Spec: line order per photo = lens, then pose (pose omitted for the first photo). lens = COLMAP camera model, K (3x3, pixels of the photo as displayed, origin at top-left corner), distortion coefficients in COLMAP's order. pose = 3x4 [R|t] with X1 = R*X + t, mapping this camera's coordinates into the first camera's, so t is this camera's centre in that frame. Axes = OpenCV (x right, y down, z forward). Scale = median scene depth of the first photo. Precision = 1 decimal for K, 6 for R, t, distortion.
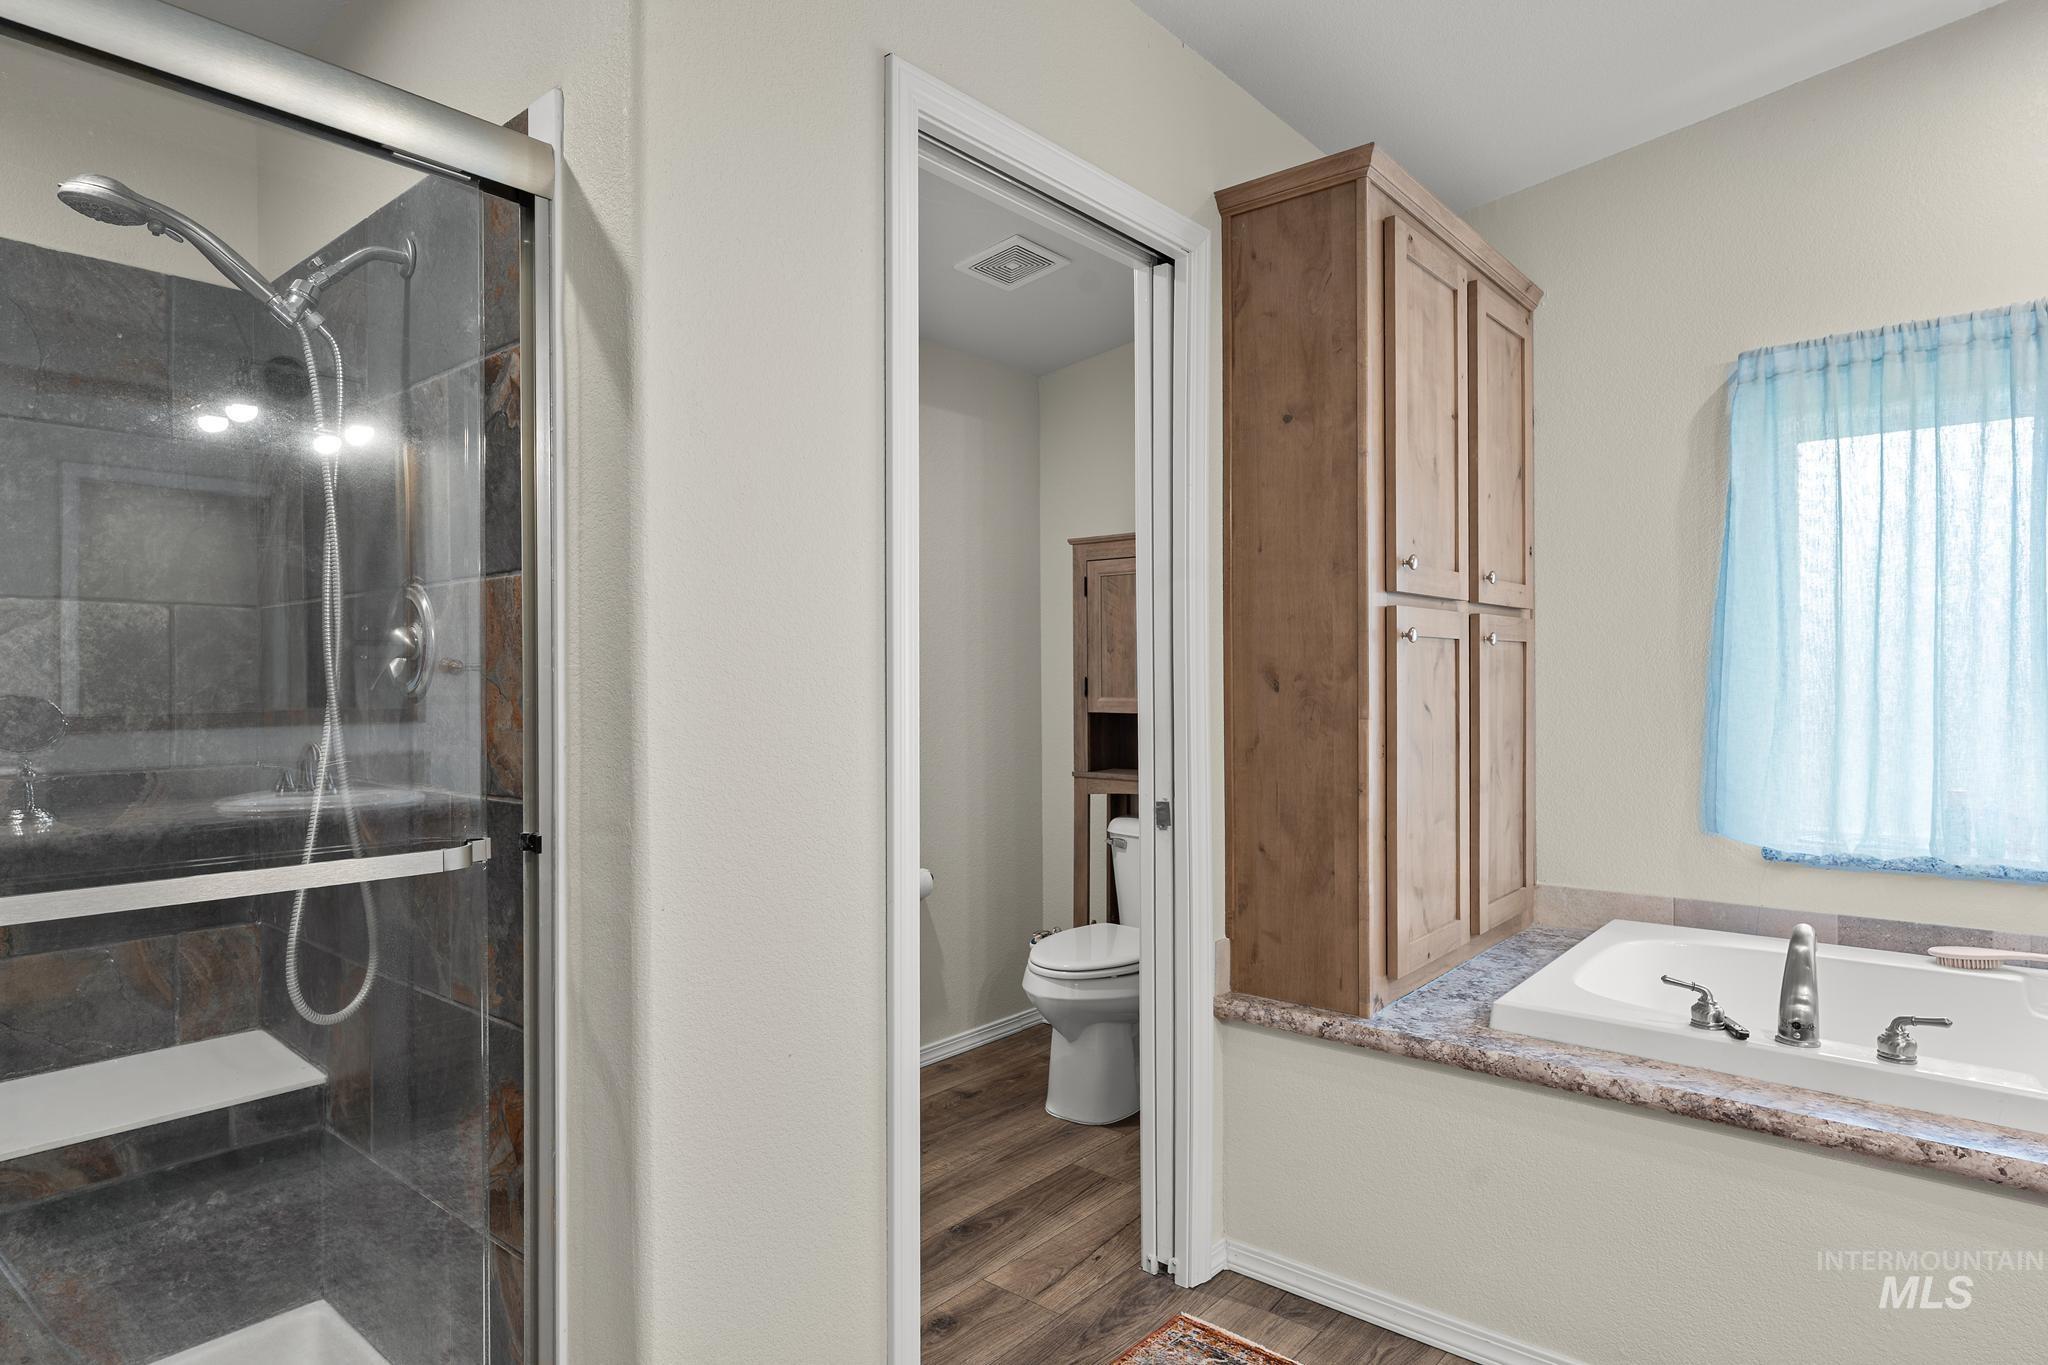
lens RADIAL K [[1148.9, 0, 1022.9], [0, 1148.9, 684.3], [0, 0, 1]] dist [-0.001449, 0.001535]
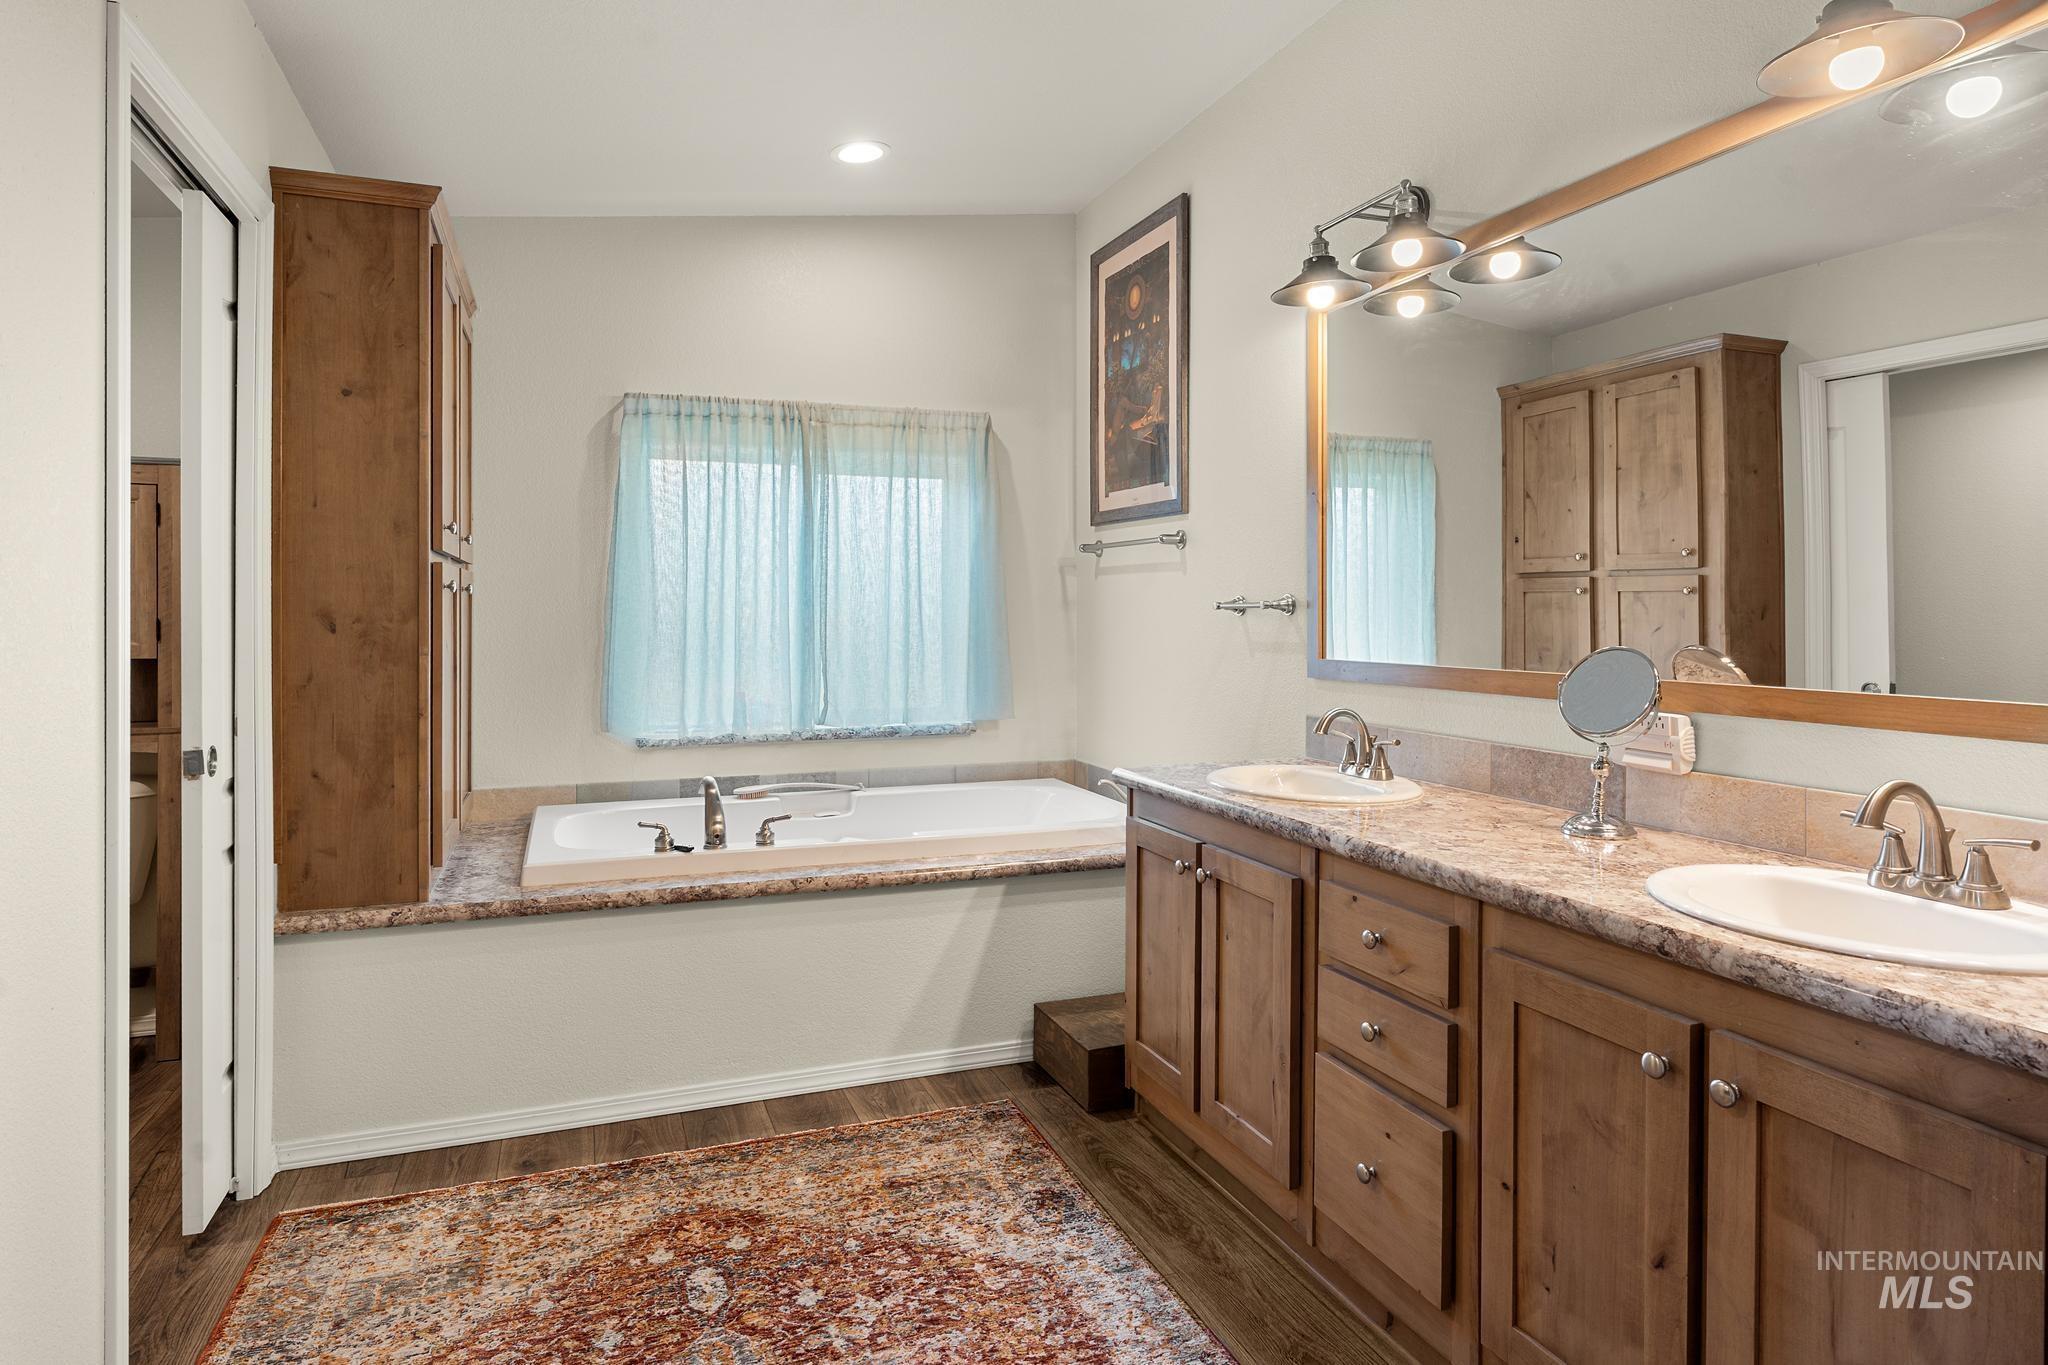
lens RADIAL K [[1148.9, 0, 1016.8], [0, 1148.9, 615.8], [0, 0, 1]] dist [-0.001449, 0.001535]
pose [[0.484367, 0.005194, 0.874849, -0.447992], [0.000618, 0.999980, -0.006278, -0.003090], [-0.874865, 0.003581, 0.484354, -0.130225]]
